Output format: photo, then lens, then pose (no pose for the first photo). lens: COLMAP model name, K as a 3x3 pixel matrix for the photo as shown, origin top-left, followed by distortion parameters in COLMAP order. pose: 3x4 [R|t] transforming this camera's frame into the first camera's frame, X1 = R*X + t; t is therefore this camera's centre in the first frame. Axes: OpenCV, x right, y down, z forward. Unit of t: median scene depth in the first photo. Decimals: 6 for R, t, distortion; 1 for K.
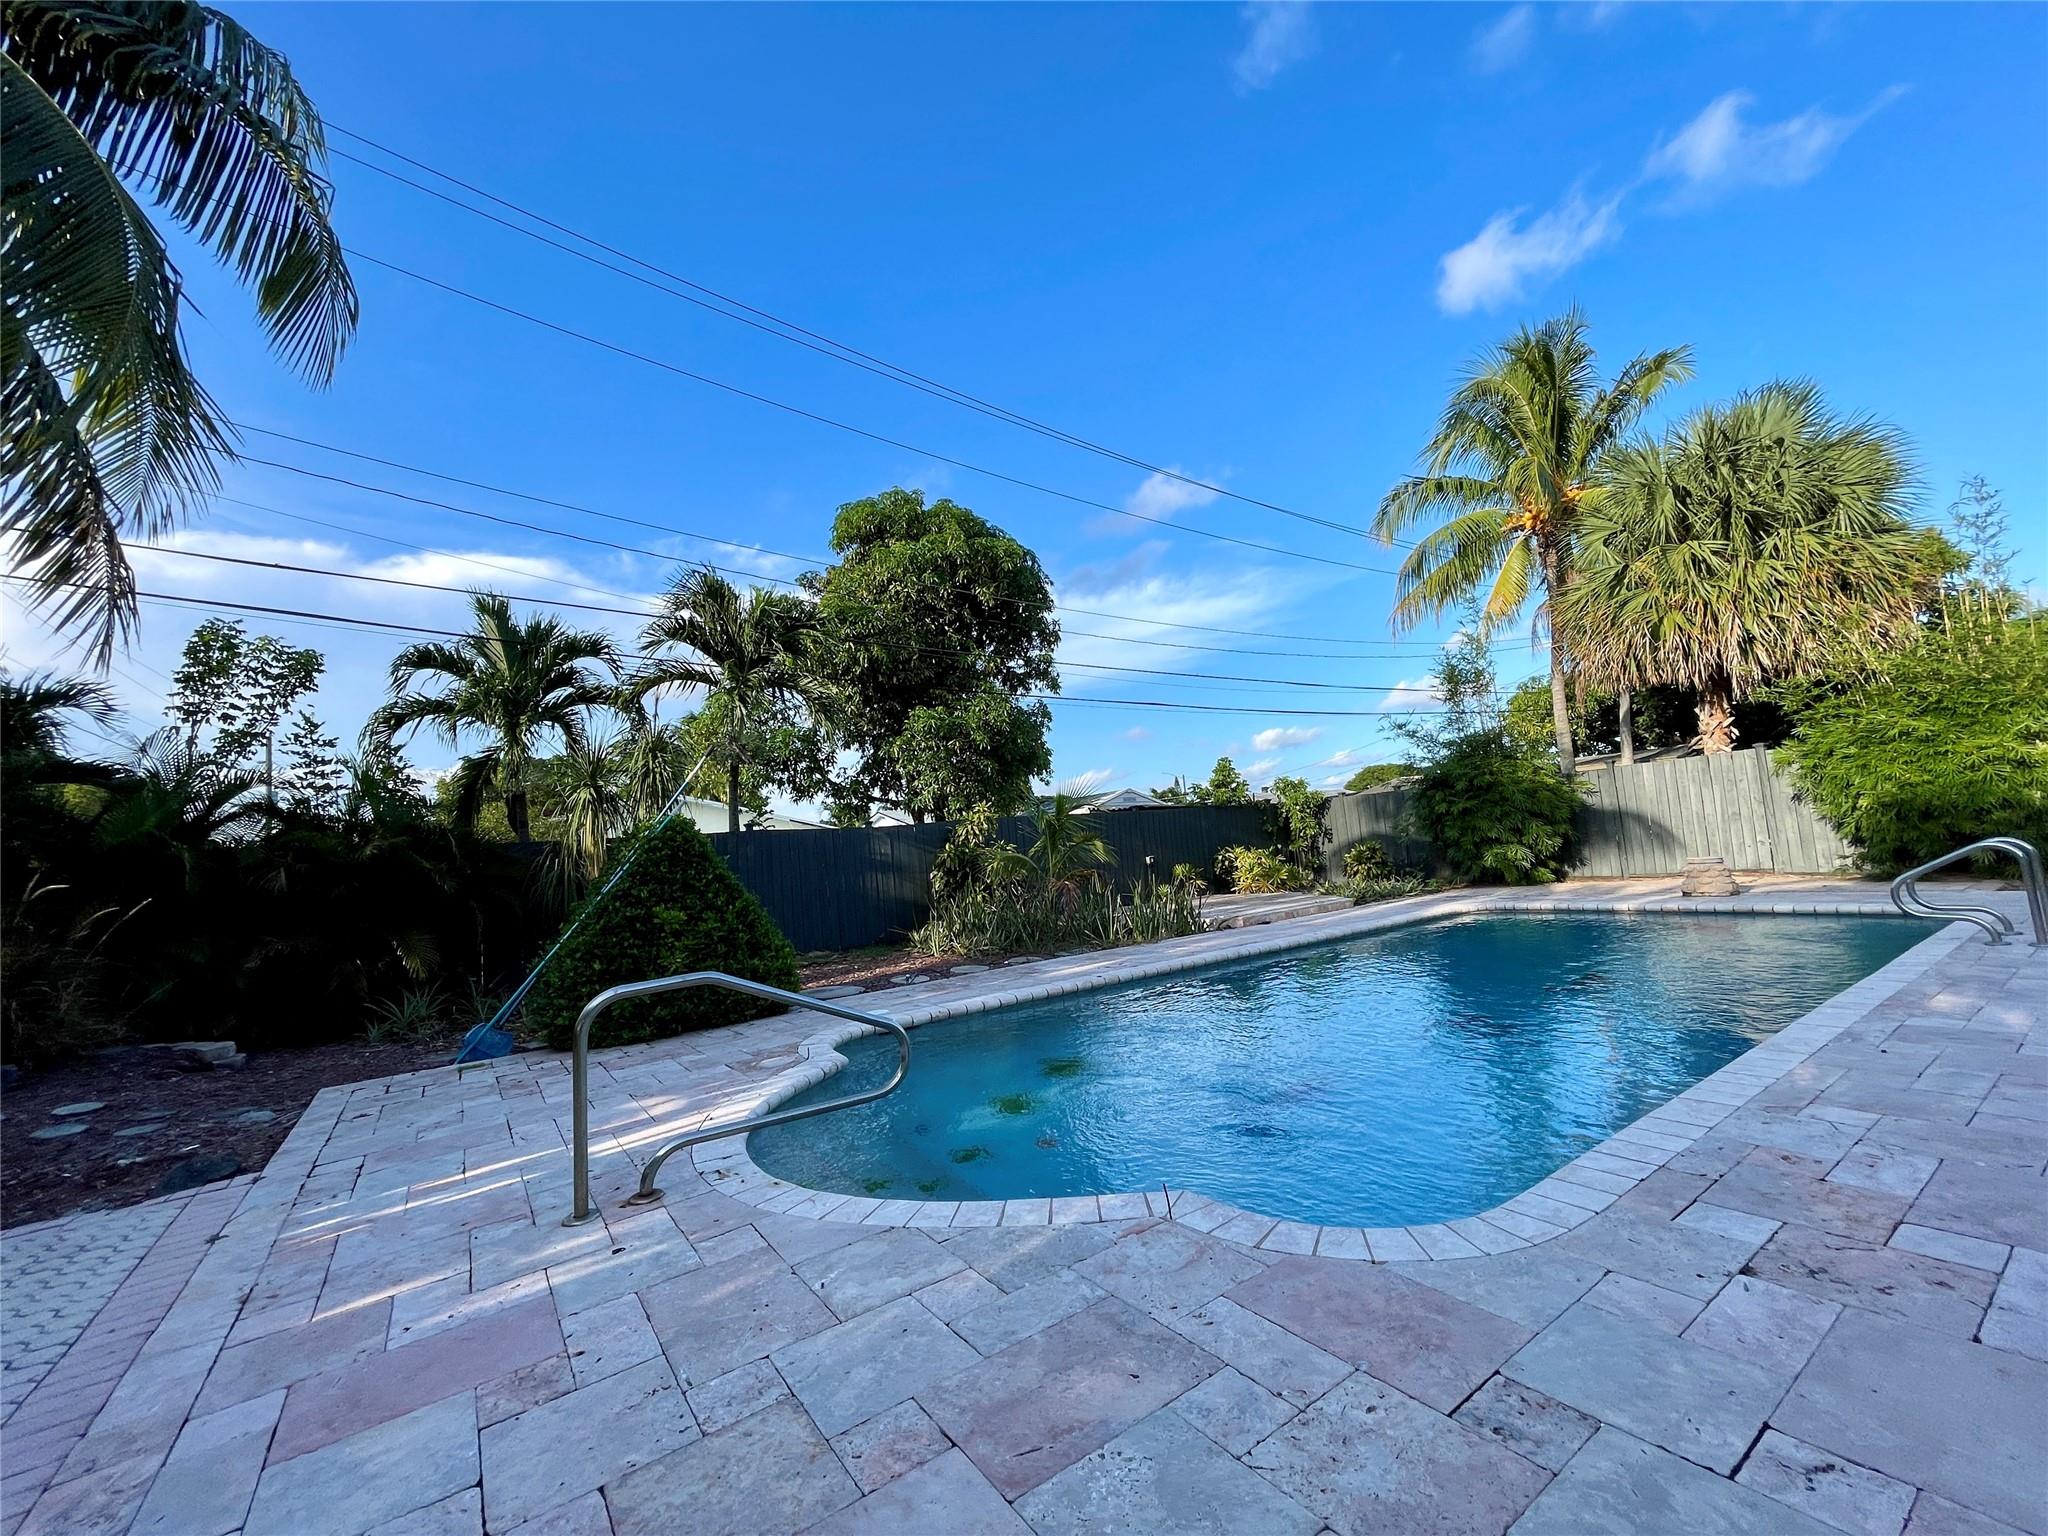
lens RADIAL K [[826.8, 0, 1019.8], [0, 826.8, 764.5], [0, 0, 1]] dist [-0.001256, 0.000521]
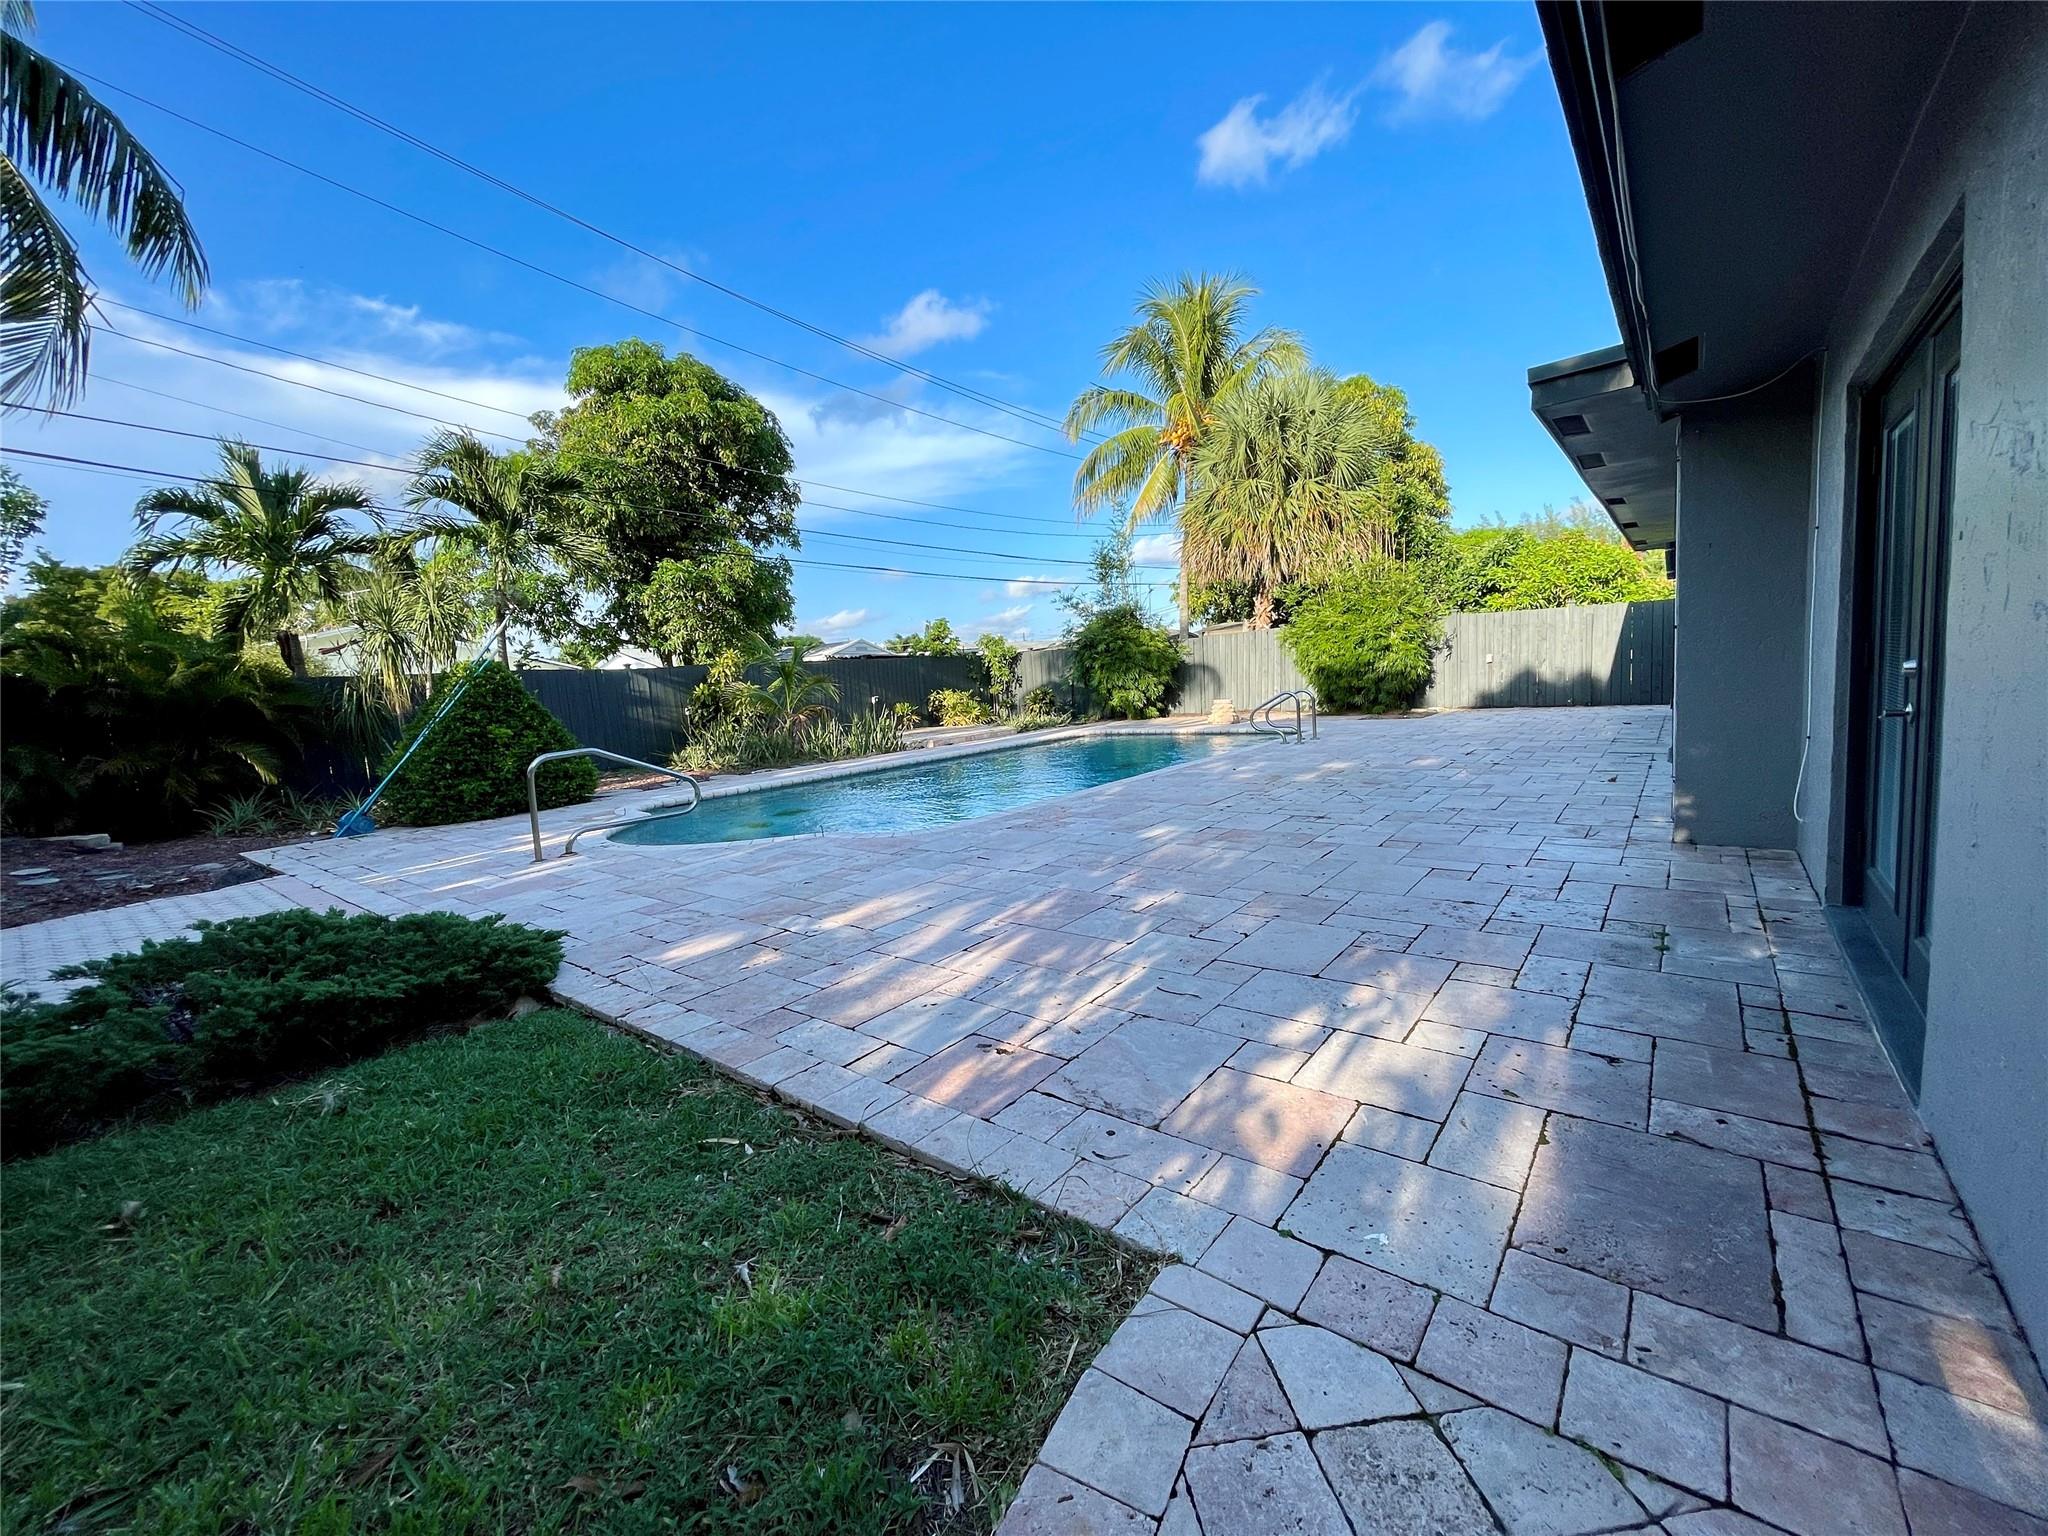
lens RADIAL K [[830.9, 0, 1013.0], [0, 830.9, 756.0], [0, 0, 1]] dist [-0.001951, 0.000042]
pose [[0.958711, -0.010169, 0.284199, 0.003167], [-0.040469, 0.984311, 0.171737, -0.020527], [-0.281487, -0.176147, 0.943259, -0.219112]]
